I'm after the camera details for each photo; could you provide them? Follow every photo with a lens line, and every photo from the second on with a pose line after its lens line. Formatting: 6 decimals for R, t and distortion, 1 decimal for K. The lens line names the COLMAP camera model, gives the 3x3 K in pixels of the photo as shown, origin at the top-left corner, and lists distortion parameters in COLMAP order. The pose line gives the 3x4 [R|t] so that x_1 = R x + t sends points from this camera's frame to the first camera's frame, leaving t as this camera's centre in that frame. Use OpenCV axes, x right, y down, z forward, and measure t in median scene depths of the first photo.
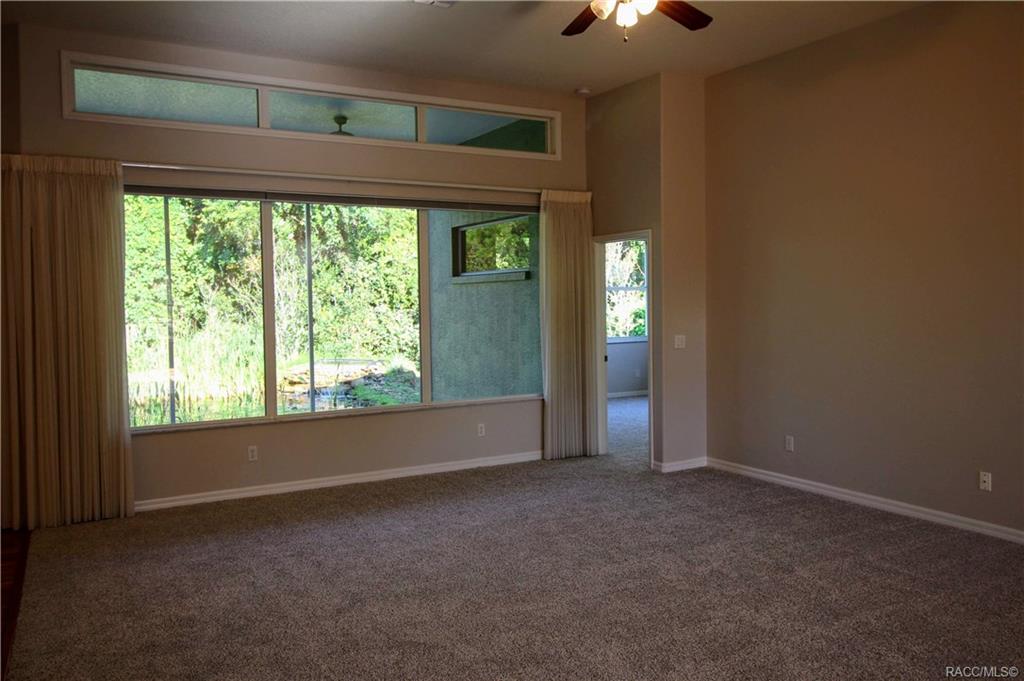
lens RADIAL K [[805.1, 0, 512.0], [0, 805.1, 323.9], [0, 0, 1]] dist [0.006867, -0.000798]
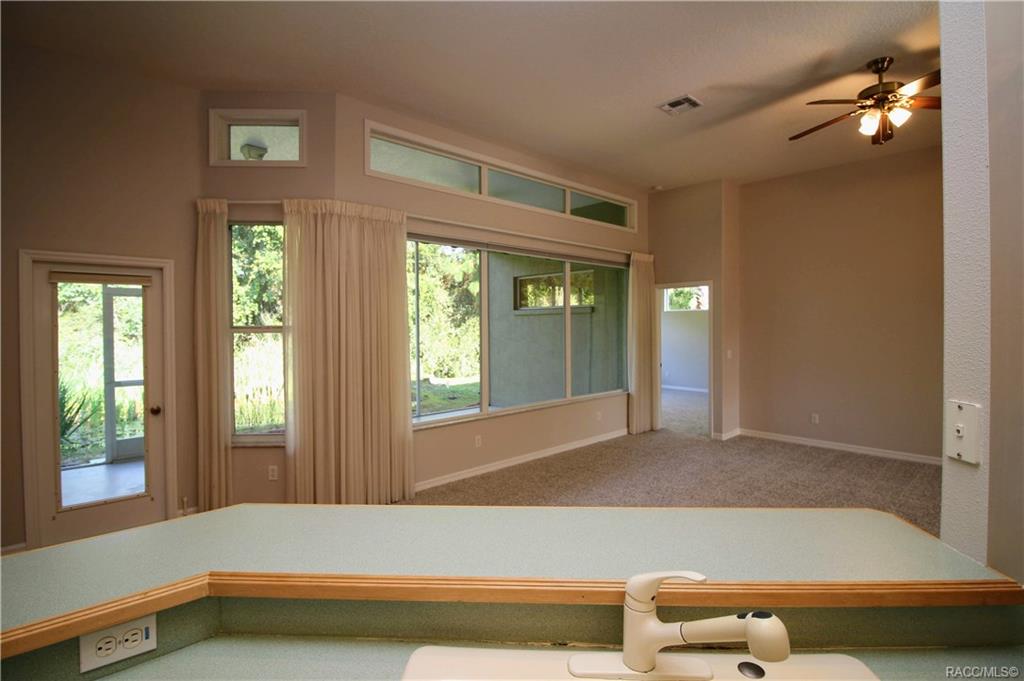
lens RADIAL K [[485.9, 0, 516.4], [0, 485.9, 334.7], [0, 0, 1]] dist [-0.016355, -0.000361]
pose [[0.973192, 0.003455, 0.229969, -0.129598], [-0.000232, 0.999901, -0.014041, -0.000611], [-0.229995, 0.013611, 0.973097, 0.063494]]
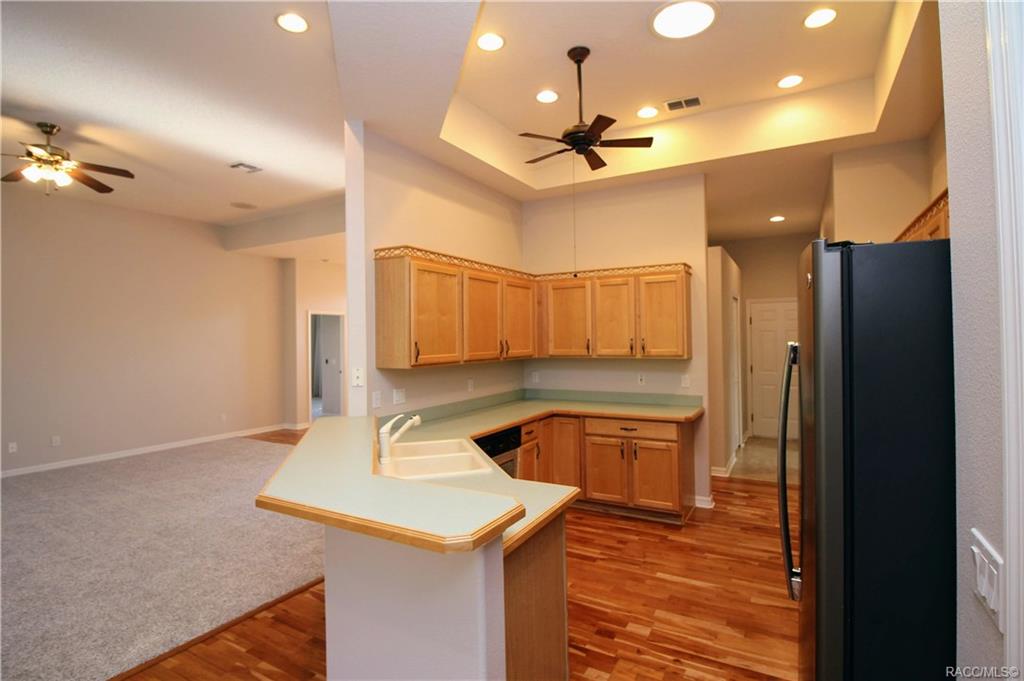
lens RADIAL K [[485.9, 0, 516.4], [0, 485.9, 334.7], [0, 0, 1]] dist [-0.016355, -0.000361]
pose [[-0.512403, 0.029695, 0.858231, -0.227901], [0.046606, 0.998891, -0.006736, -0.001847], [-0.857479, 0.036547, -0.513219, 0.130527]]
